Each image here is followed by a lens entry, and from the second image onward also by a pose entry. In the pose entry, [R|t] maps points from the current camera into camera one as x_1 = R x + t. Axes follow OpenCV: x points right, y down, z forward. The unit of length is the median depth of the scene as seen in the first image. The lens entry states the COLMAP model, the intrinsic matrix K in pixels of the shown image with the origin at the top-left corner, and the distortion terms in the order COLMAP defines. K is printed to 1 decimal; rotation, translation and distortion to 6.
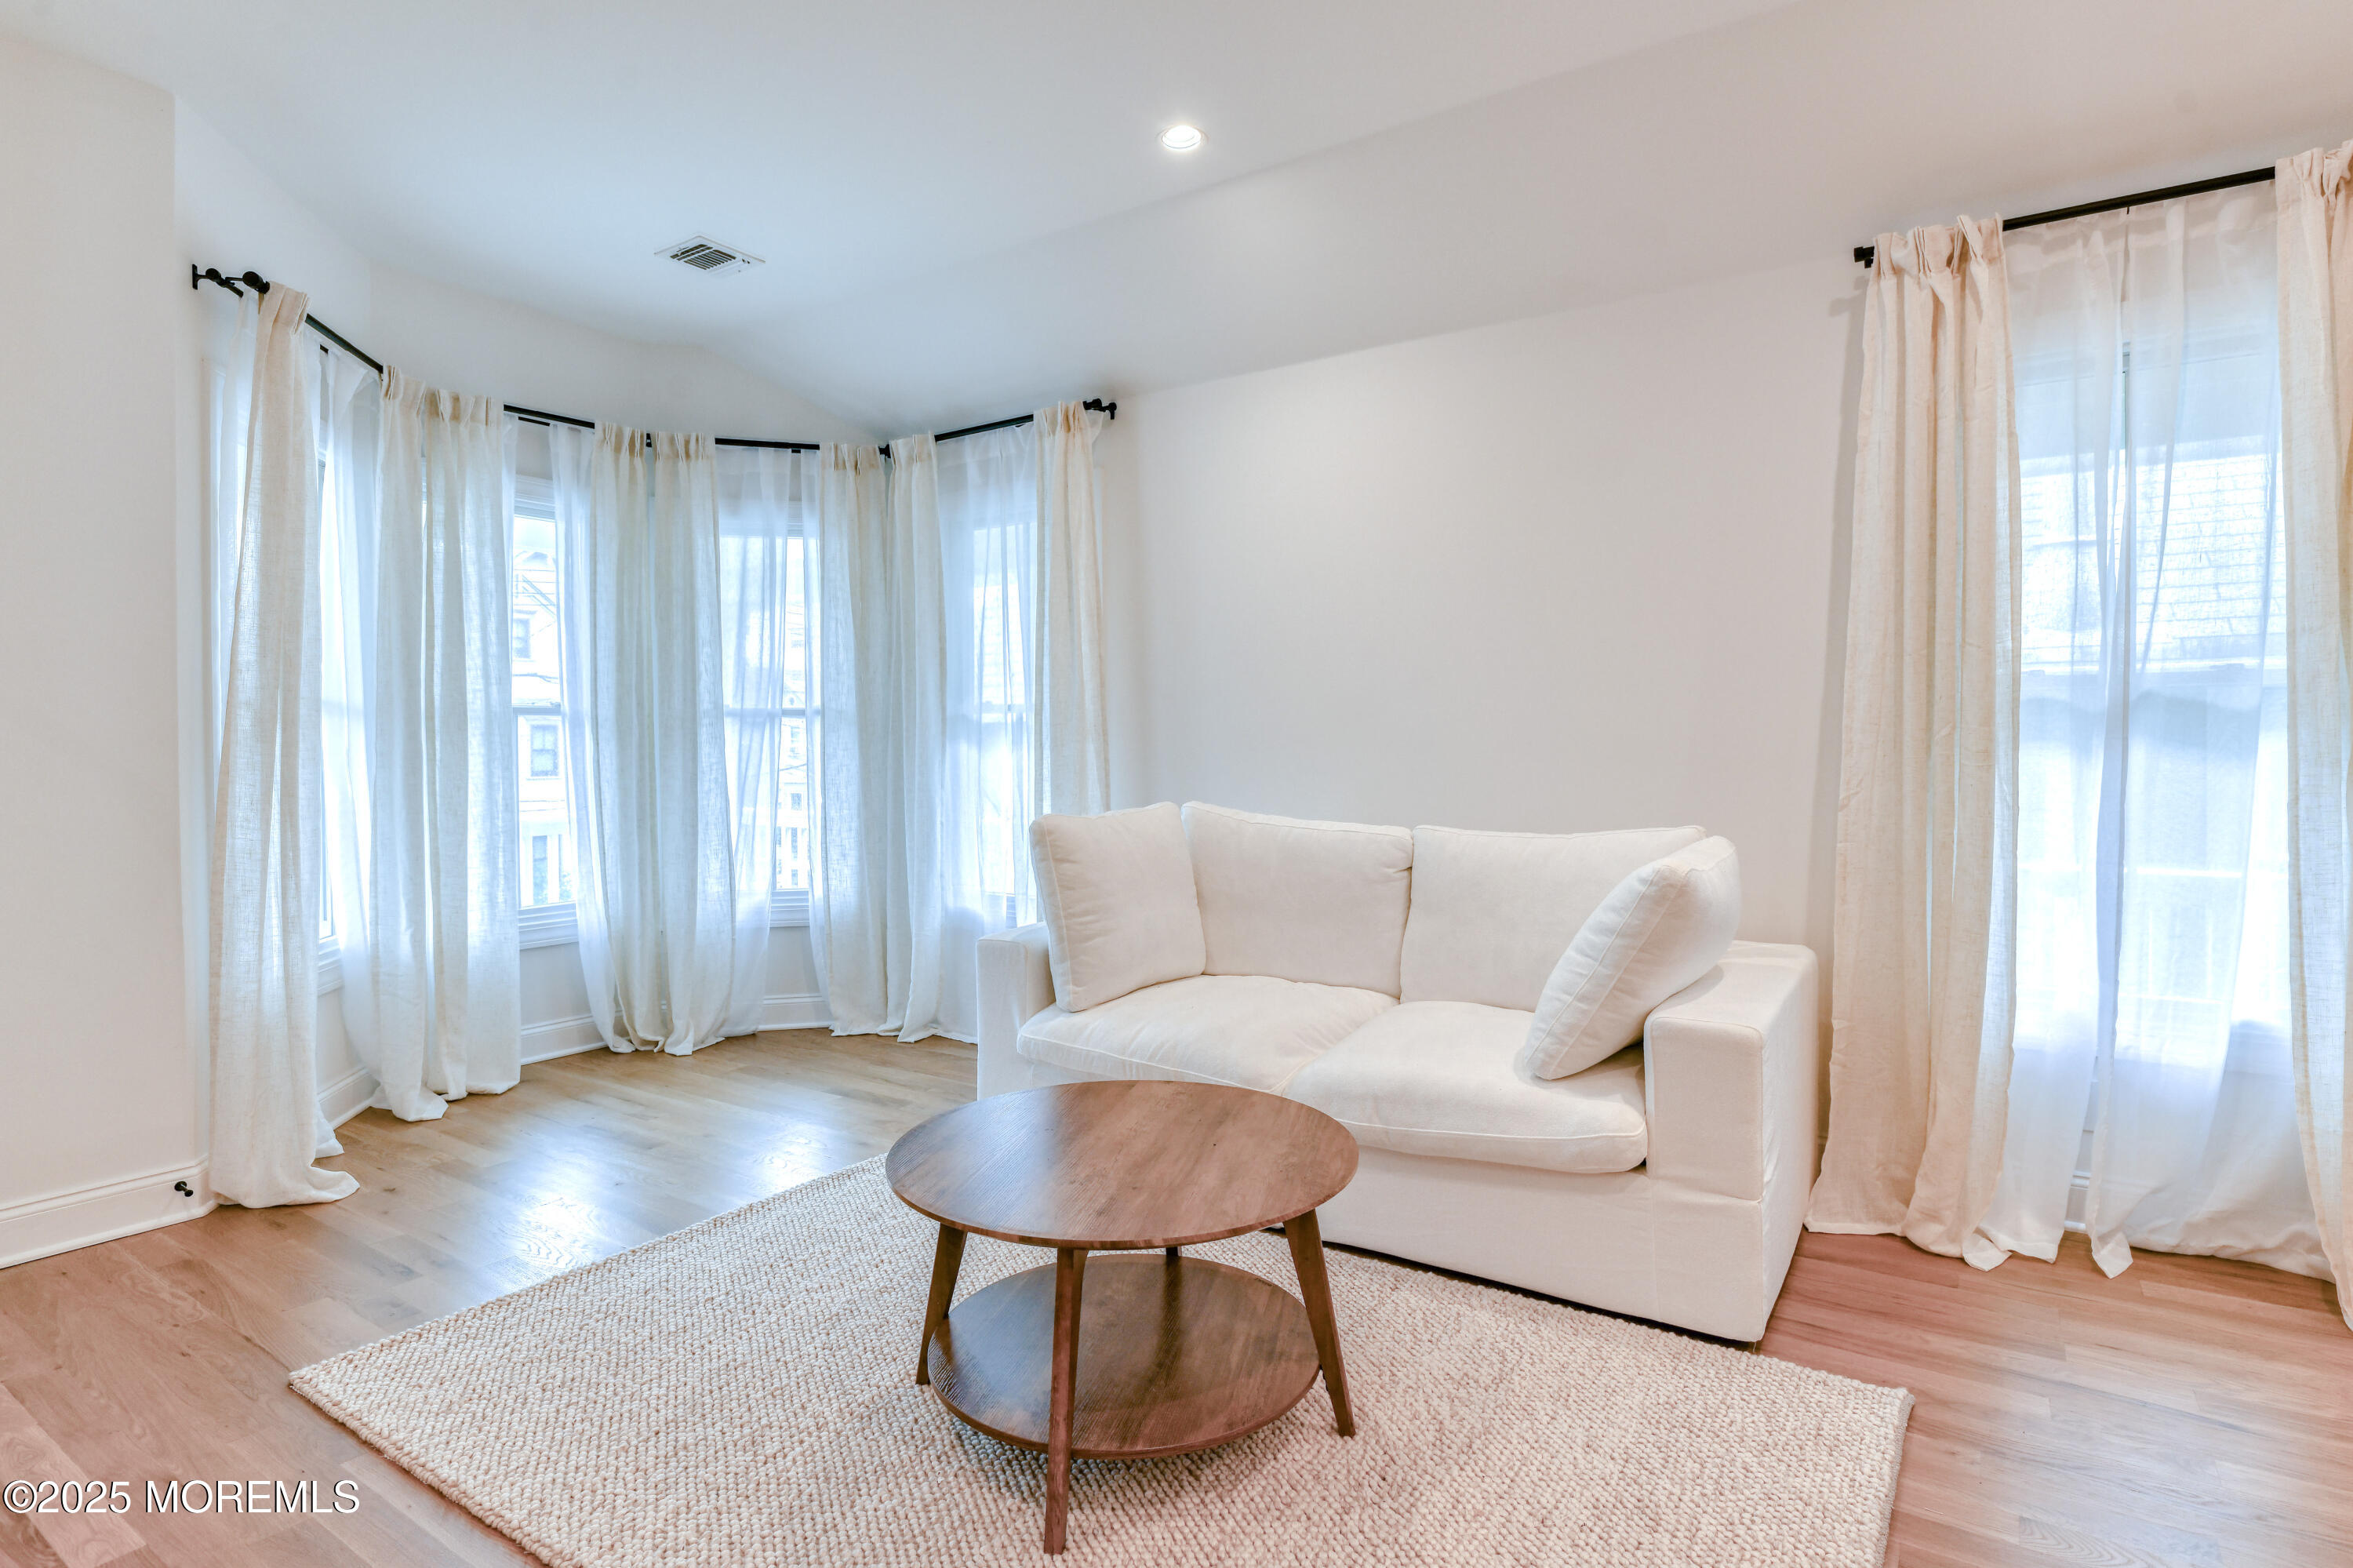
lens RADIAL K [[1200.6, 0, 1189.4], [0, 1200.6, 766.5], [0, 0, 1]] dist [-0.006236, -0.007503]
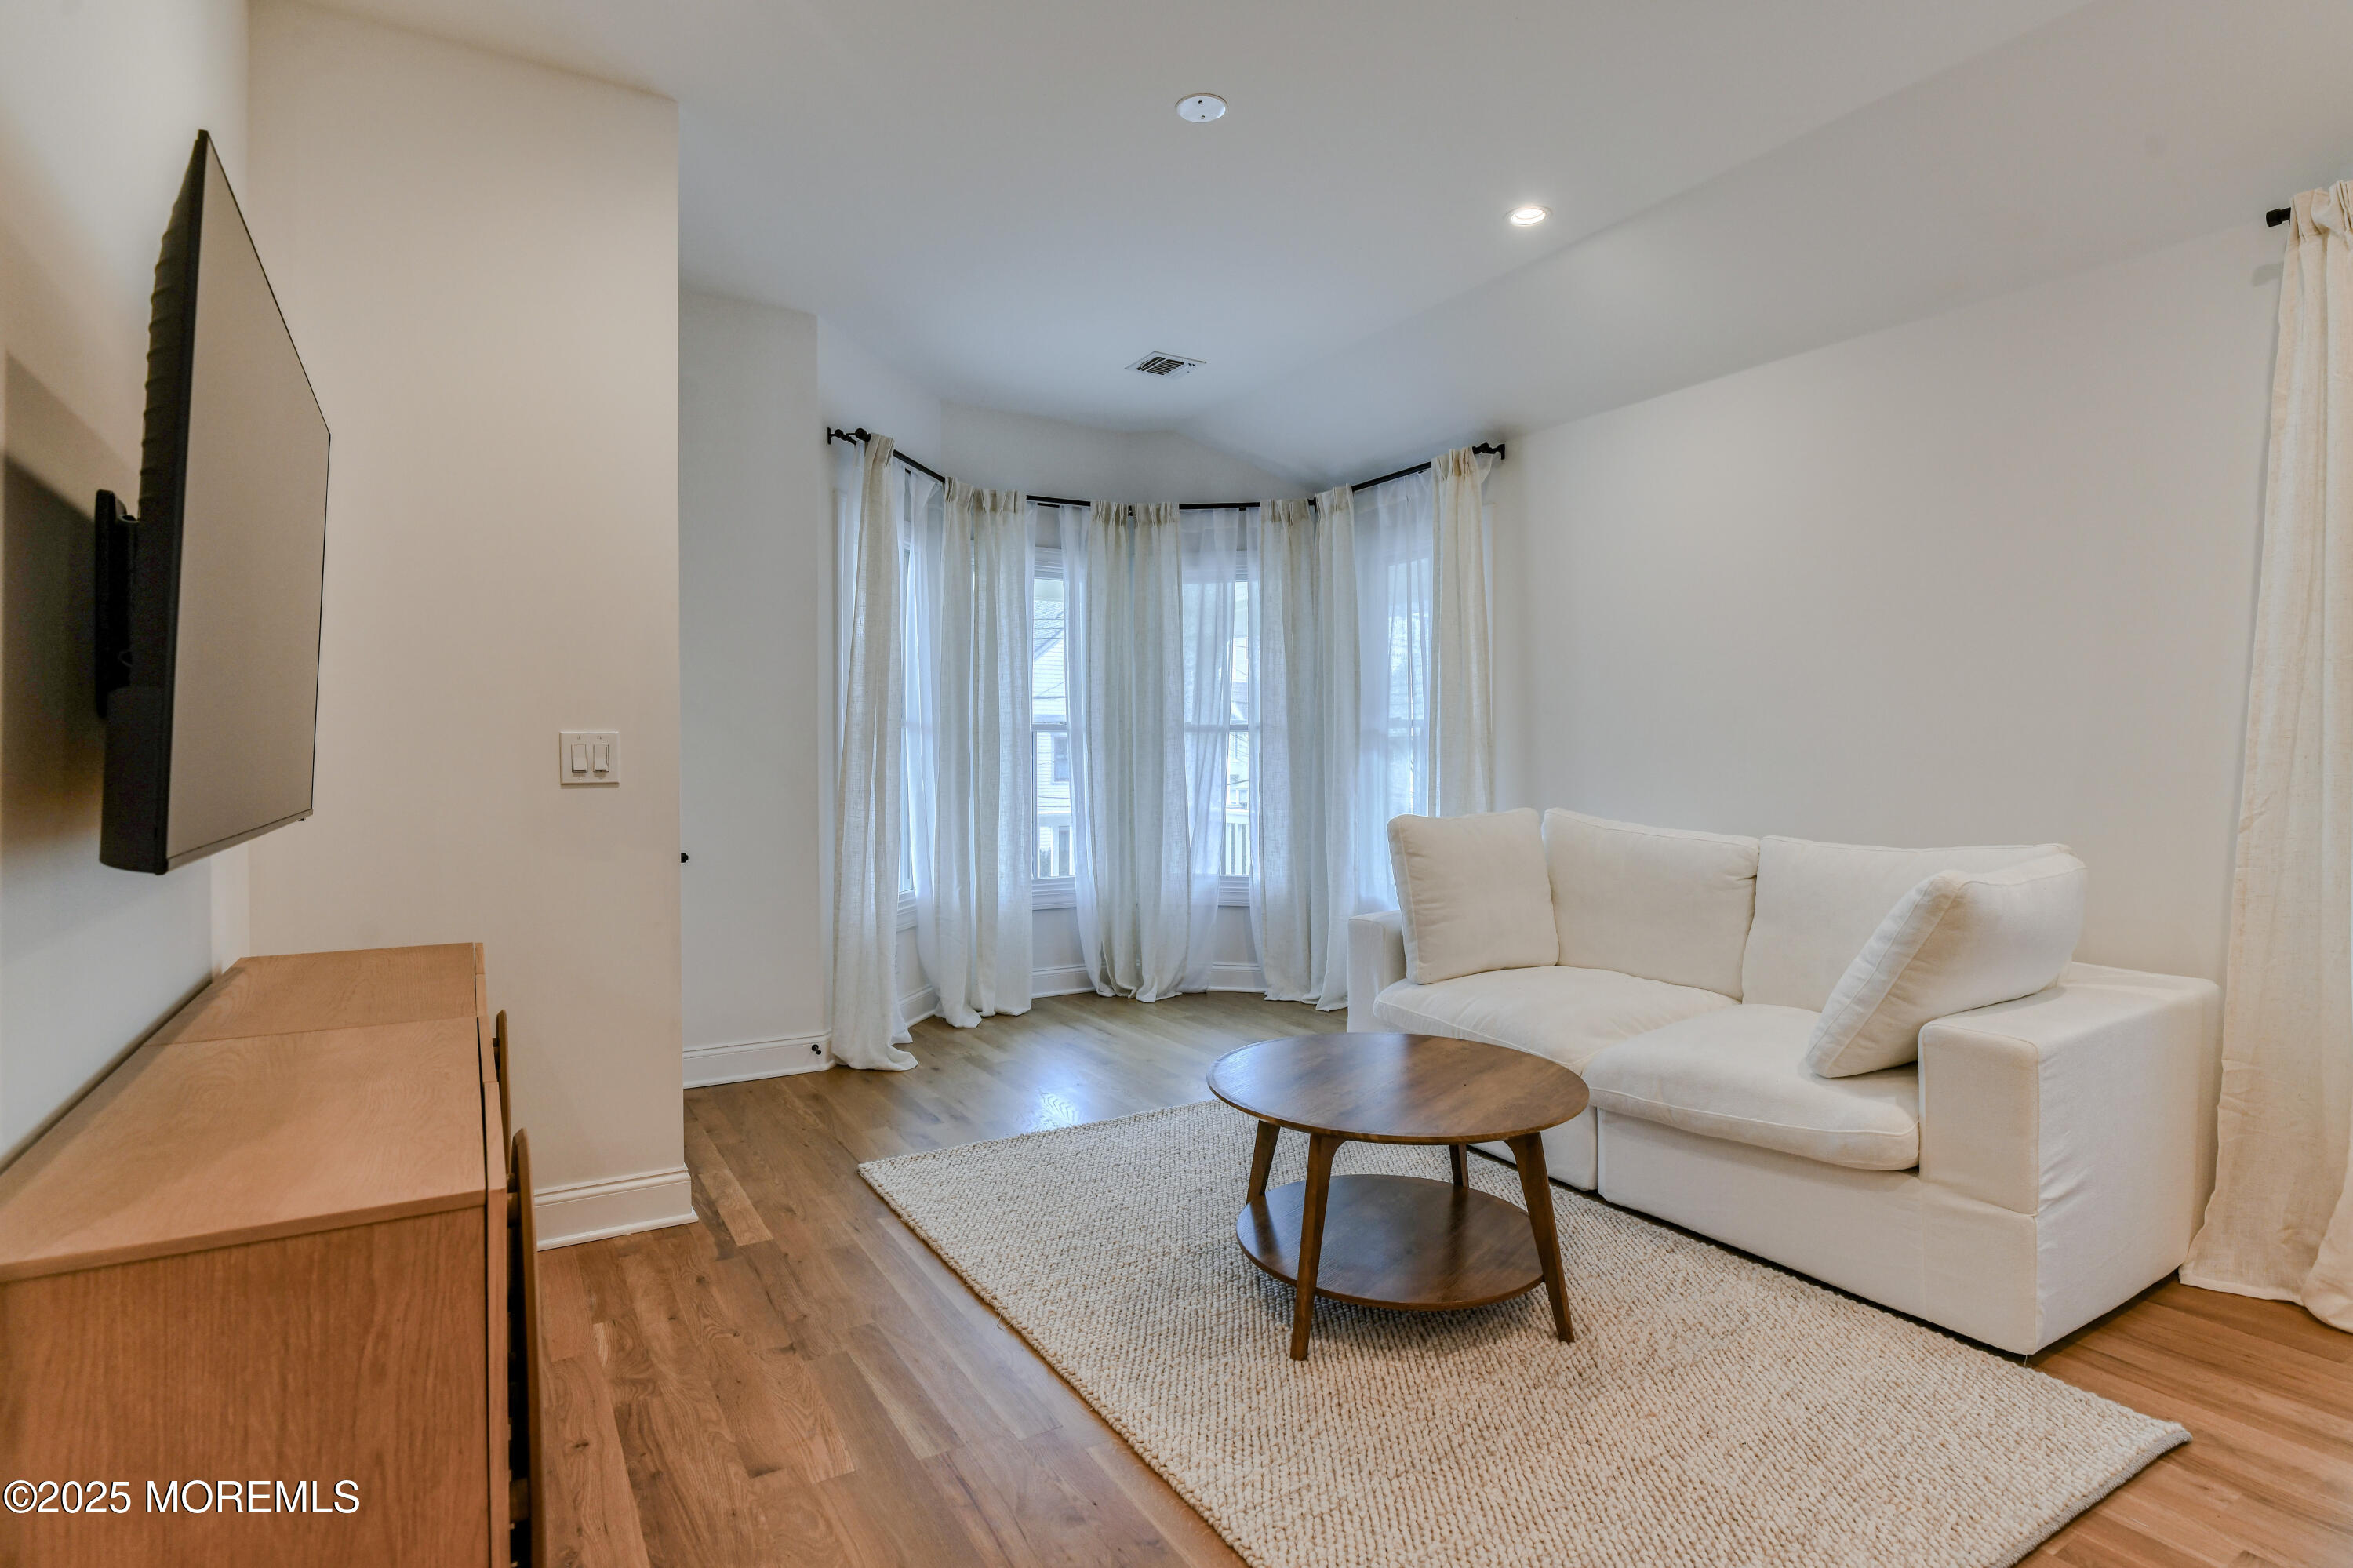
lens RADIAL K [[1162.3, 0, 1176.5], [0, 1162.3, 784.0], [0, 0, 1]] dist [0.001828, -0.010831]
pose [[0.906865, 0.015530, -0.421135, 0.160684], [-0.012834, 0.999875, 0.009235, 0.002175], [0.421225, -0.002970, 0.906951, -0.124111]]
